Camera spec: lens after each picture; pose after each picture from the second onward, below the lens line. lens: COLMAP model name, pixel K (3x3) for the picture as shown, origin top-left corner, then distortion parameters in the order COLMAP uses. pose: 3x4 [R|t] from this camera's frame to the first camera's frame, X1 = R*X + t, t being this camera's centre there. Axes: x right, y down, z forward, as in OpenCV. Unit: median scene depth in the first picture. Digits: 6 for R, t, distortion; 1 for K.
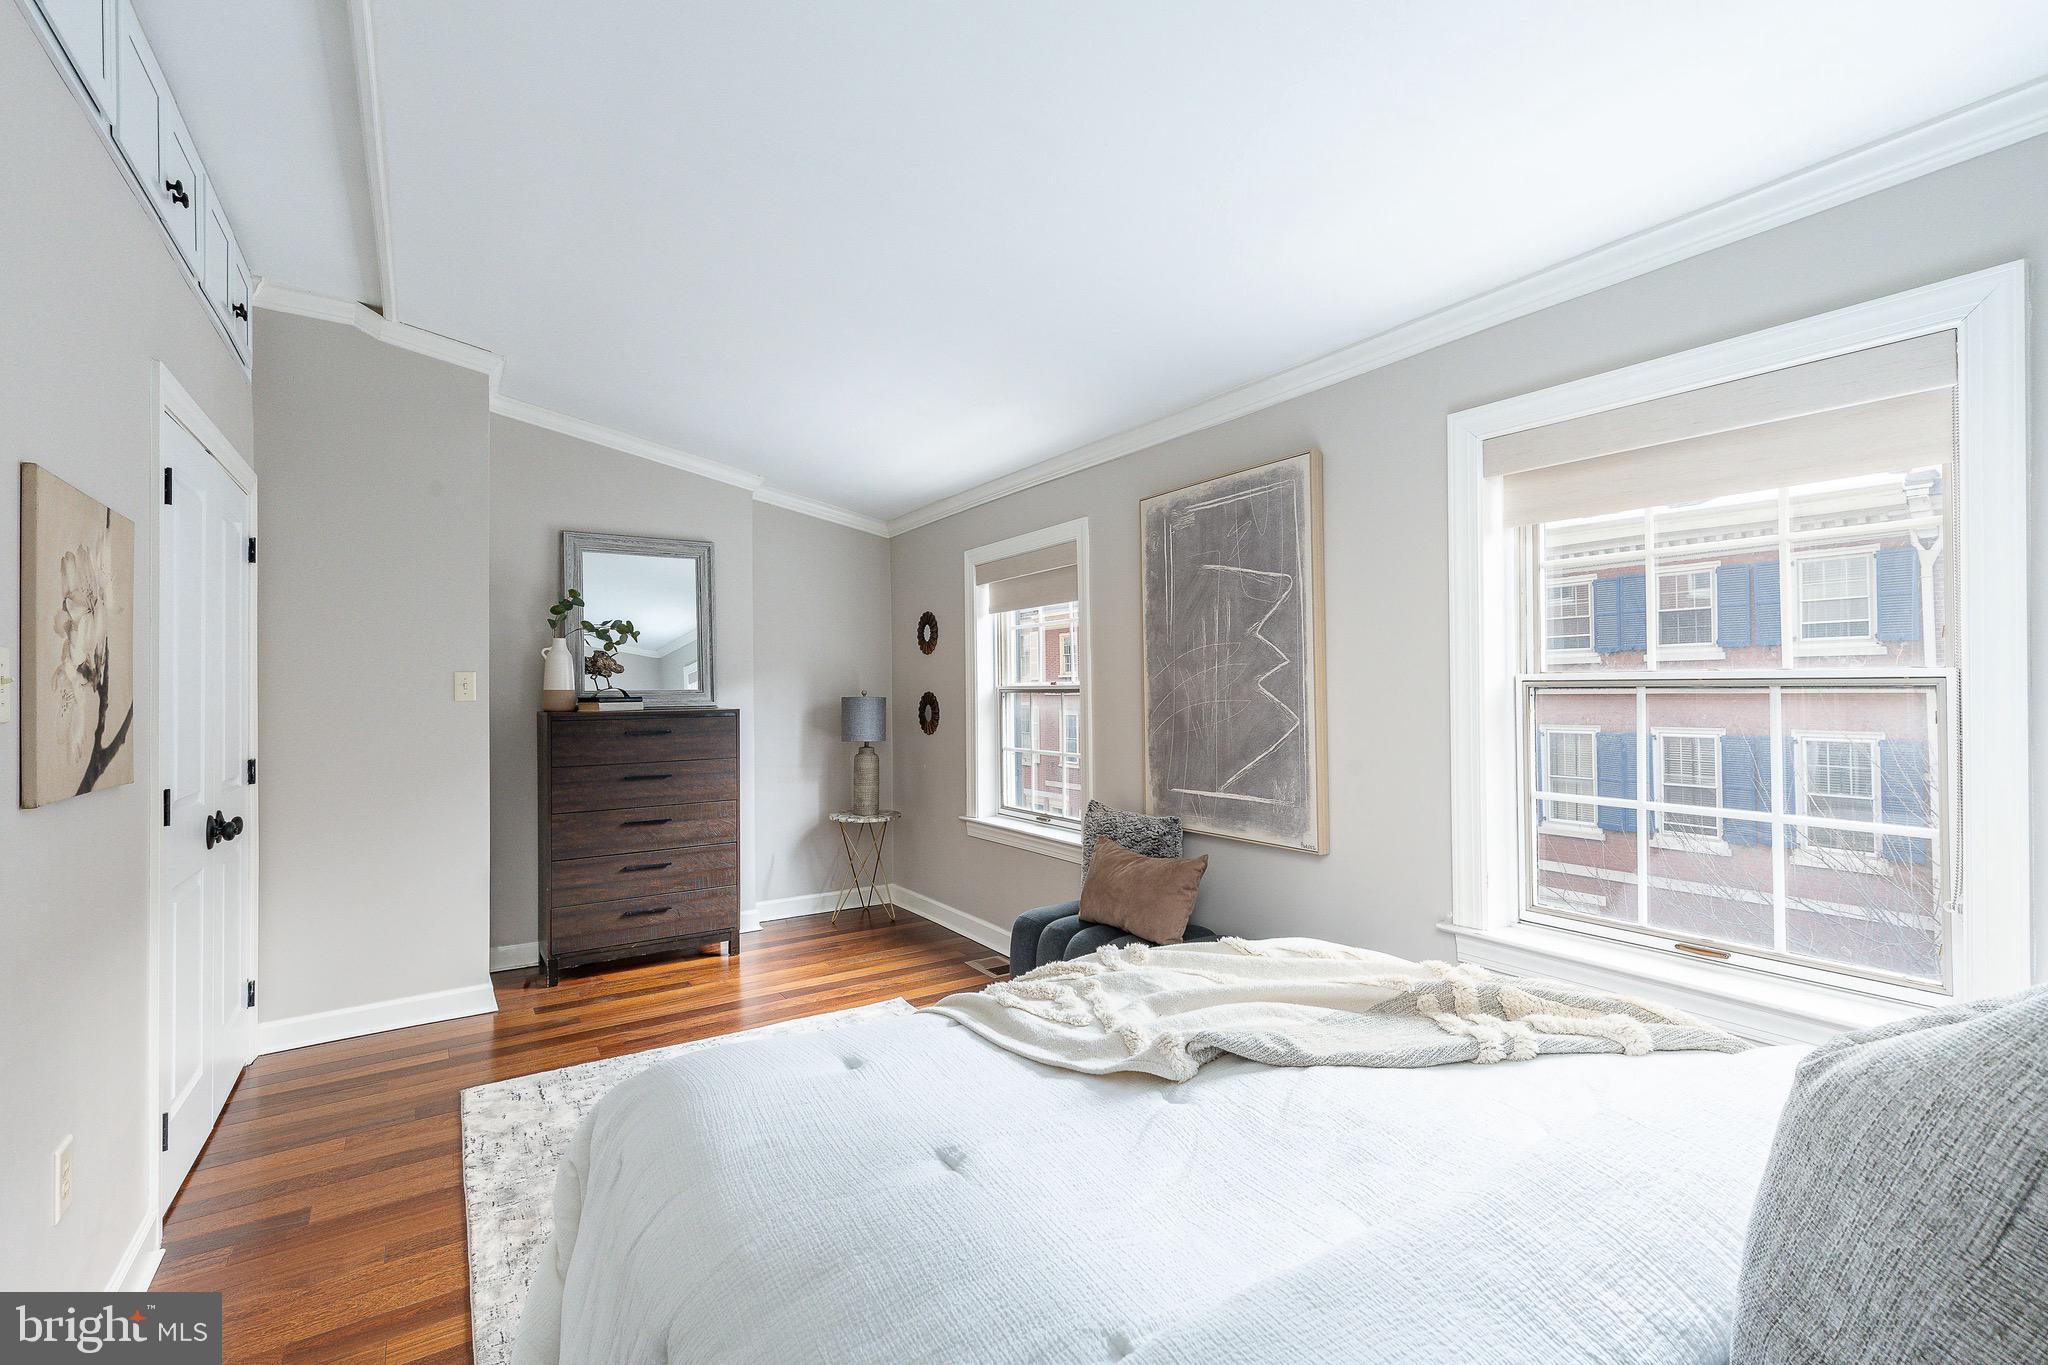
lens RADIAL K [[915.1, 0, 1023.4], [0, 915.1, 690.1], [0, 0, 1]] dist [0.010233, -0.002668]
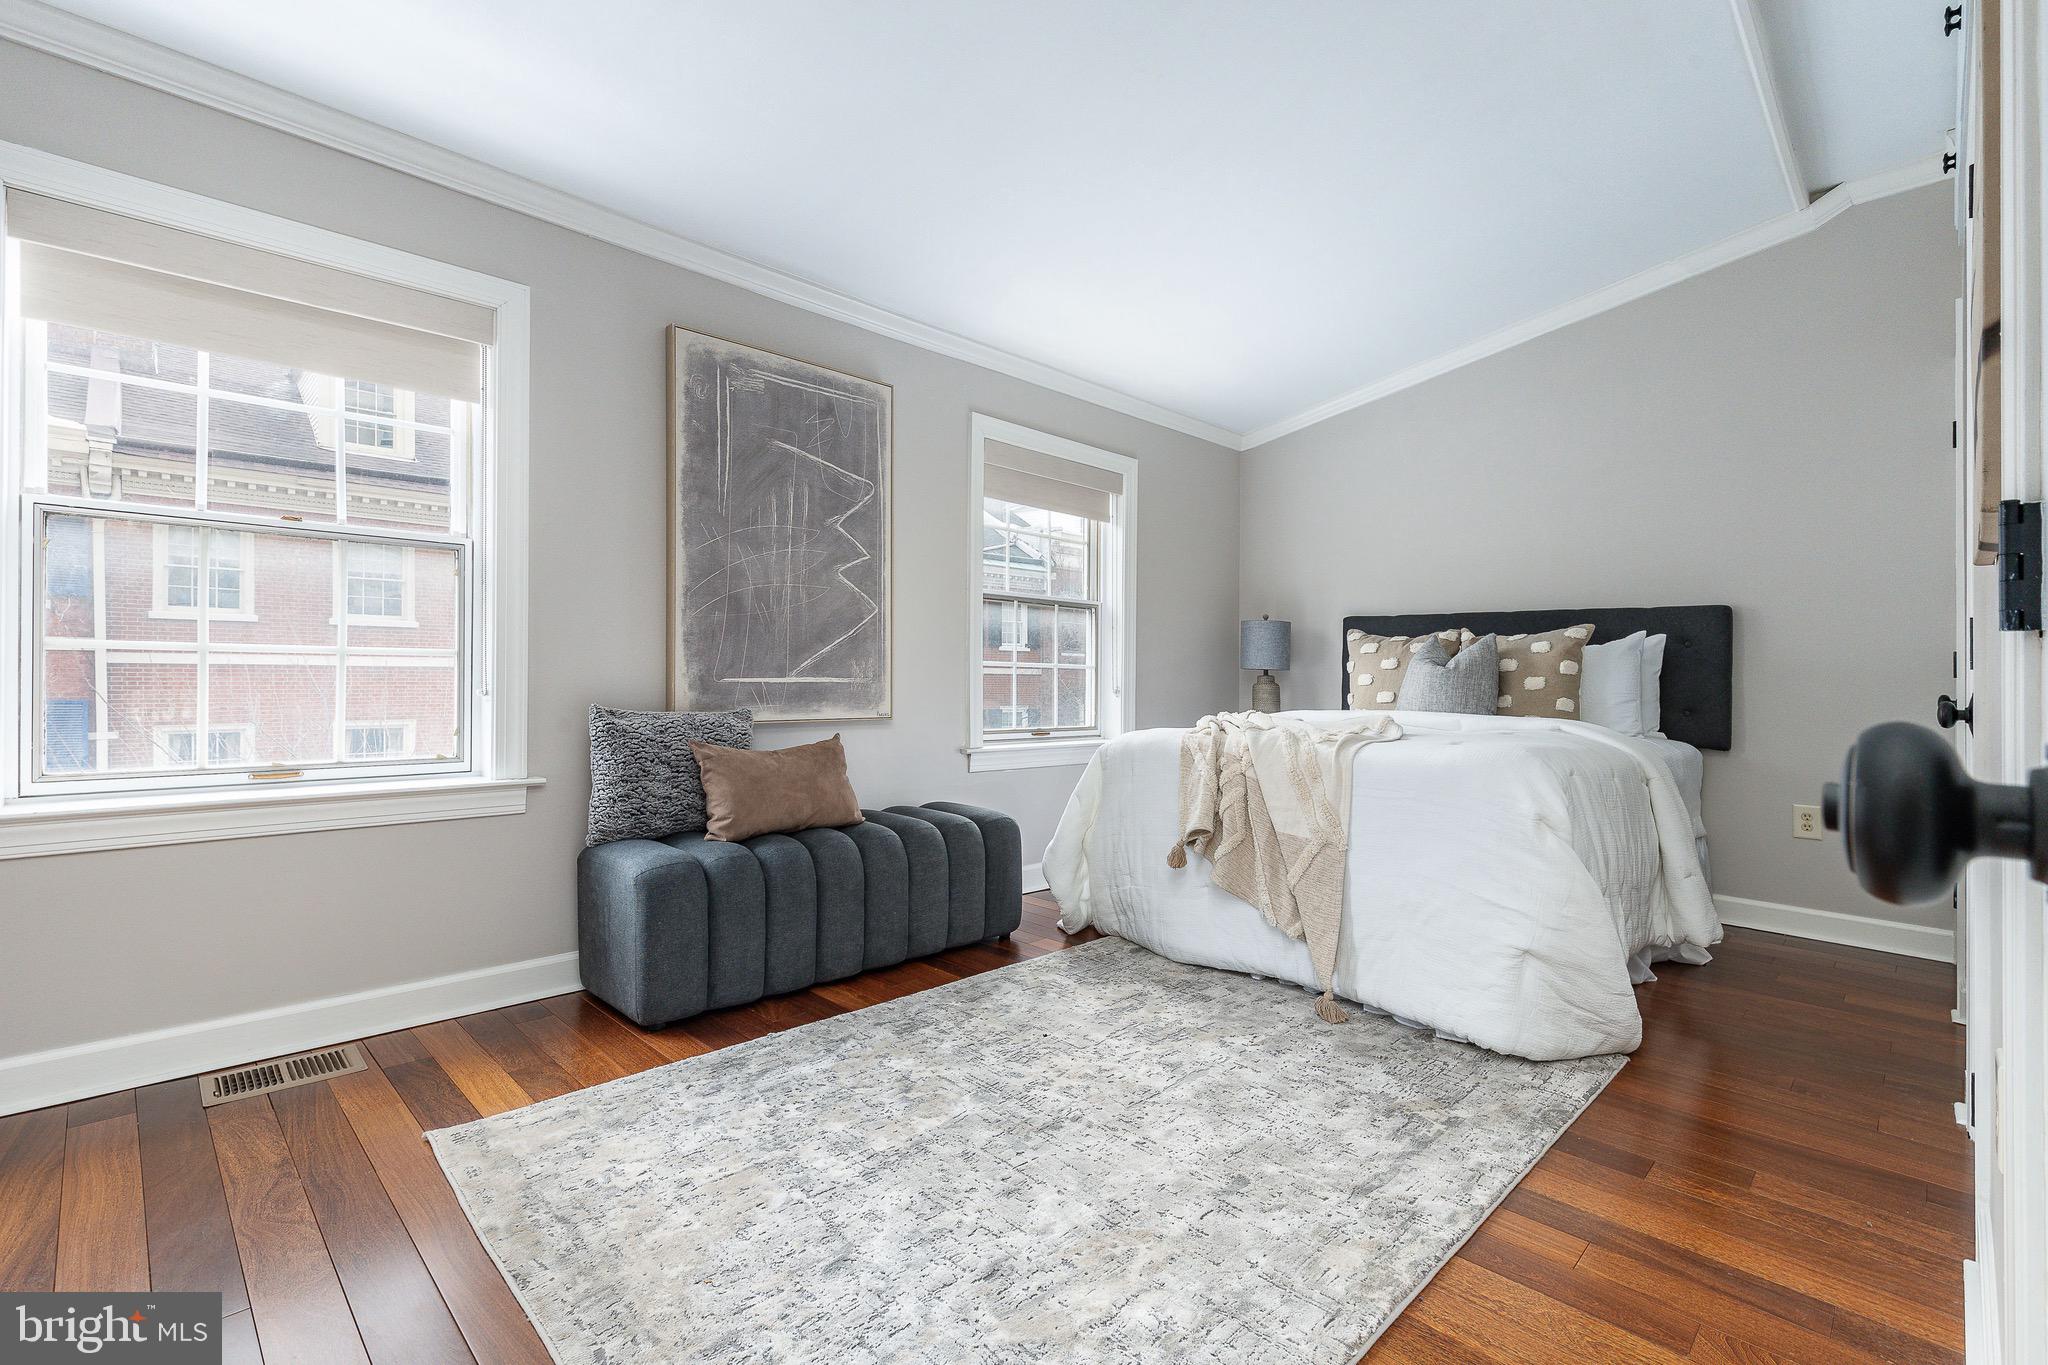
lens RADIAL K [[915.1, 0, 1021.9], [0, 915.1, 677.1], [0, 0, 1]] dist [0.010233, -0.002668]
pose [[-0.200919, 0.005929, 0.979590, -0.830299], [-0.013729, 0.999866, -0.008867, 0.120828], [-0.979512, -0.015231, -0.200811, 0.984005]]
